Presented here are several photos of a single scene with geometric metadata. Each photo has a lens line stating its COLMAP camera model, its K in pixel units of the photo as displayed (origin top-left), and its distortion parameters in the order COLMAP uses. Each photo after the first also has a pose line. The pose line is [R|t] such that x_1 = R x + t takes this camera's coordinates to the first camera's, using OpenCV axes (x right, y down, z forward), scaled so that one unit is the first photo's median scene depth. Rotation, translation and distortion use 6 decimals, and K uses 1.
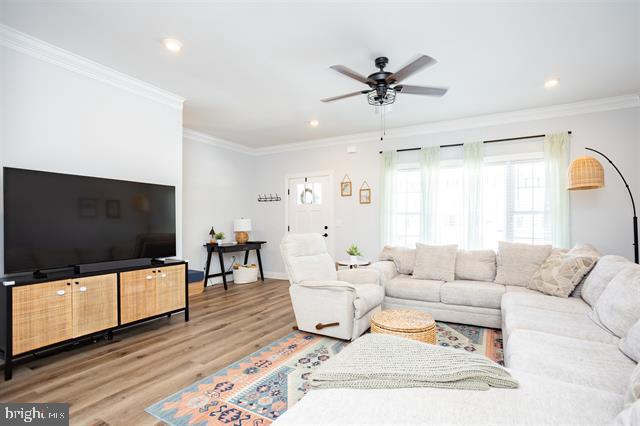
lens RADIAL K [[312.5, 0, 334.5], [0, 312.5, 223.6], [0, 0, 1]] dist [-0.030730, 0.017144]
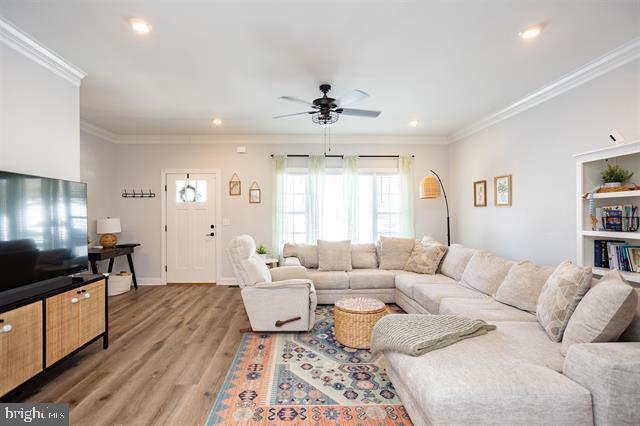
lens RADIAL K [[312.5, 0, 312.0], [0, 312.5, 213.3], [0, 0, 1]] dist [-0.030730, 0.017144]
pose [[0.864001, -0.000515, 0.503490, -0.451555], [0.004357, 0.999970, -0.006454, -0.039554], [-0.503471, 0.007770, 0.863977, 0.012005]]
